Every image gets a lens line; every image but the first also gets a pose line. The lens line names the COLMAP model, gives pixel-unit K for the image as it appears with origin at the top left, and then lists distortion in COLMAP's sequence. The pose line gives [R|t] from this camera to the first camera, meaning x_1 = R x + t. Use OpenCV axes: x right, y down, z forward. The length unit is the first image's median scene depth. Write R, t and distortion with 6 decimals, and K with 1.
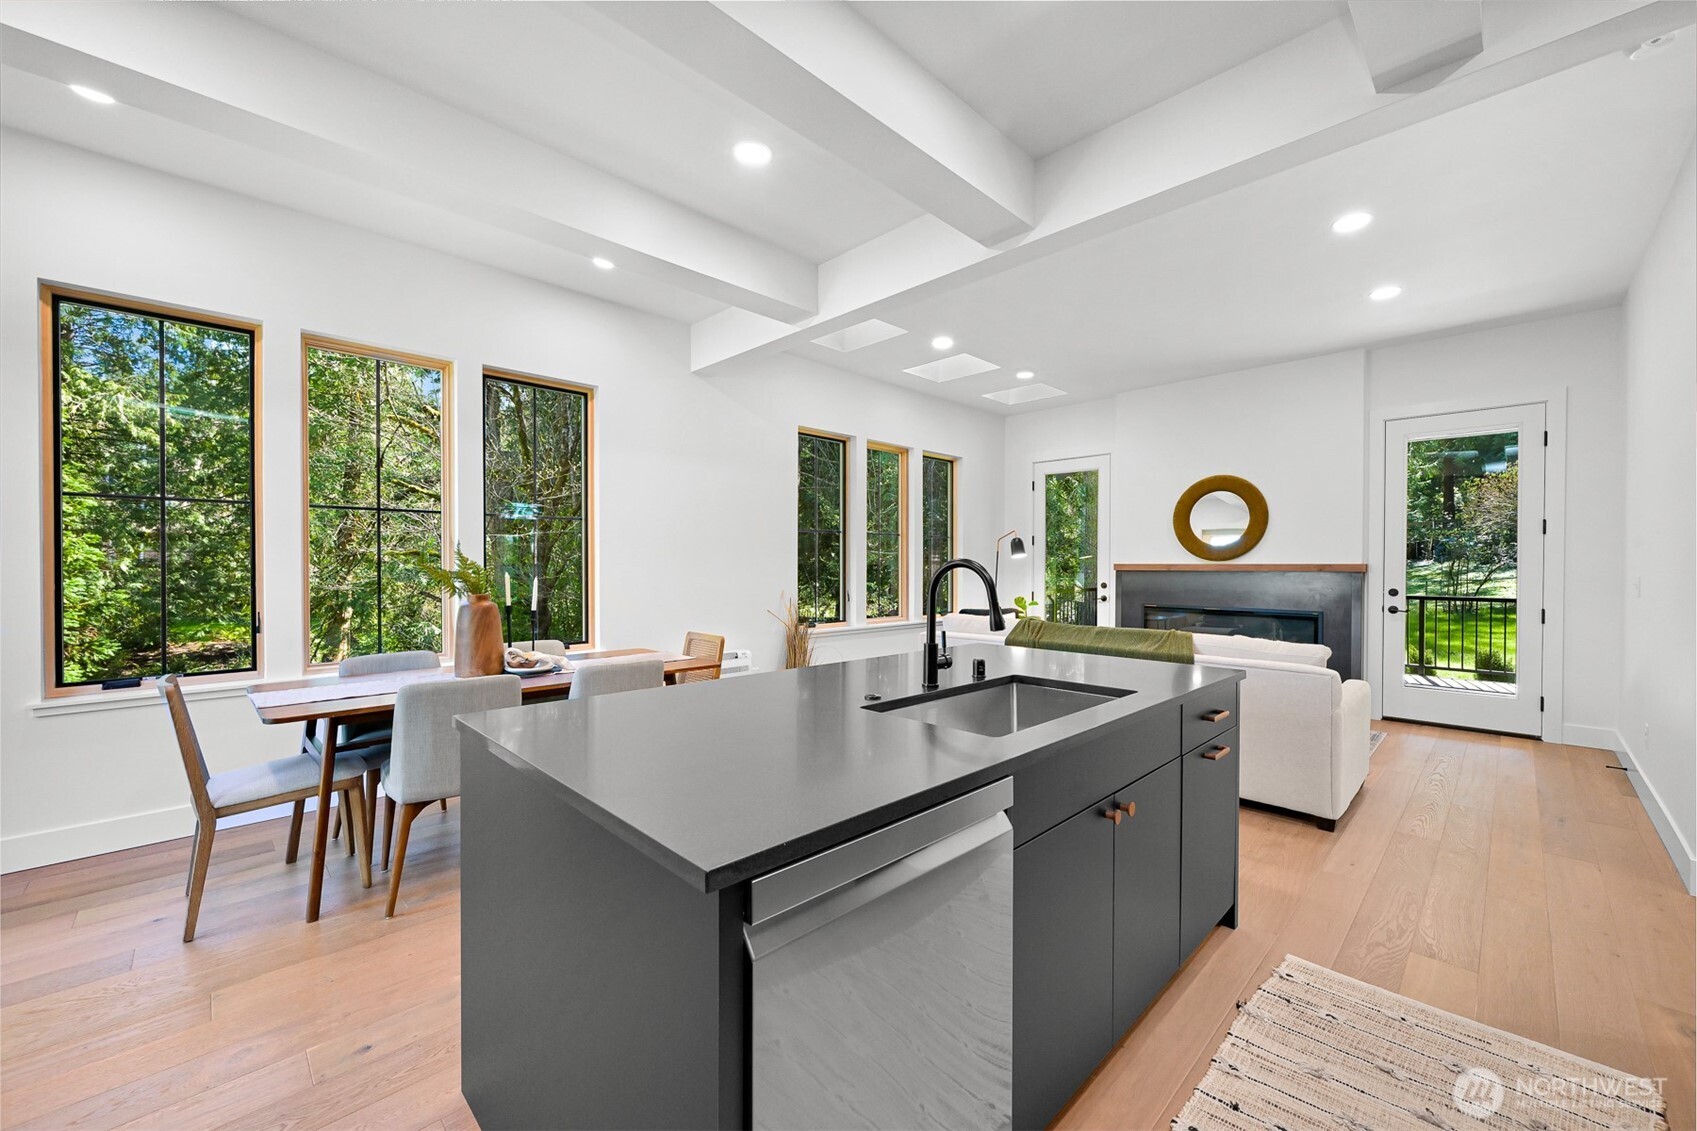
lens RADIAL K [[656.1, 0, 848.5], [0, 656.1, 565.5], [0, 0, 1]] dist [0.002057, 0.000436]
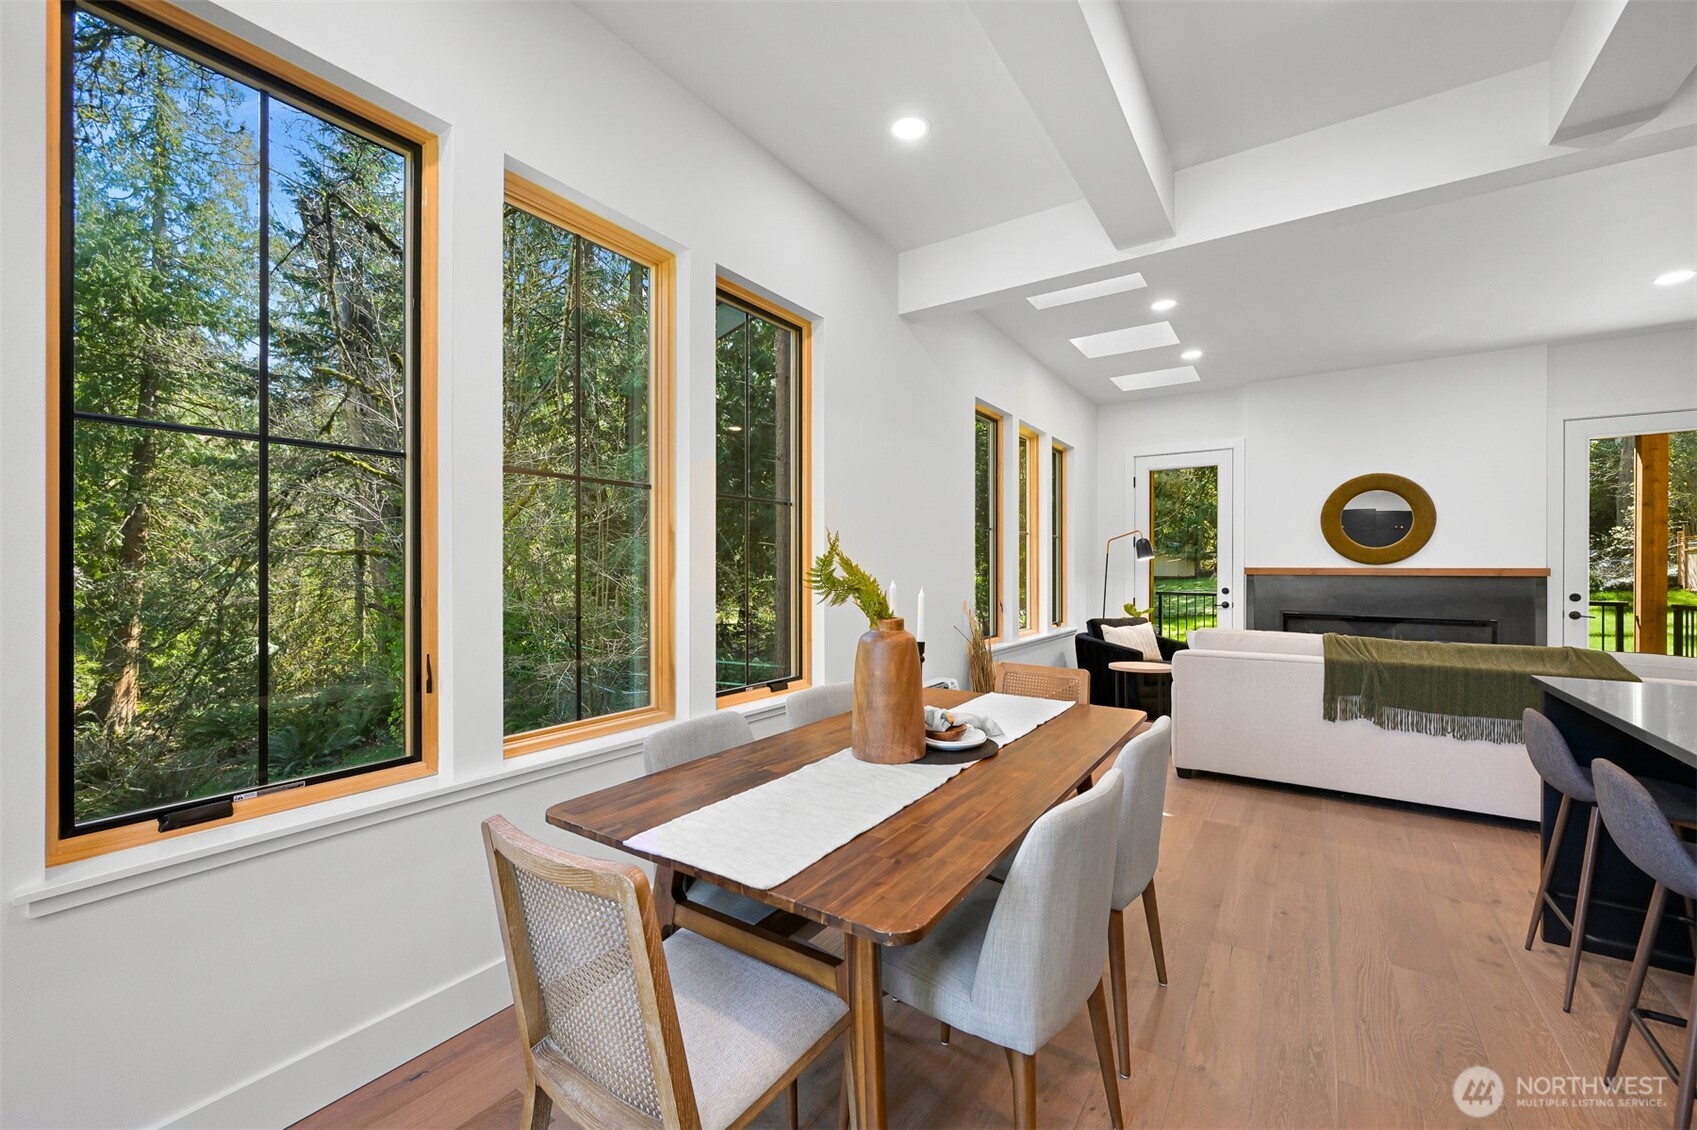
lens RADIAL K [[668.1, 0, 856.3], [0, 668.1, 559.7], [0, 0, 1]] dist [-0.000080, -0.000602]
pose [[0.981683, 0.003415, 0.190491, -0.401115], [-0.000904, 0.999912, -0.013270, -0.000572], [-0.190520, 0.012855, 0.981599, 0.236008]]
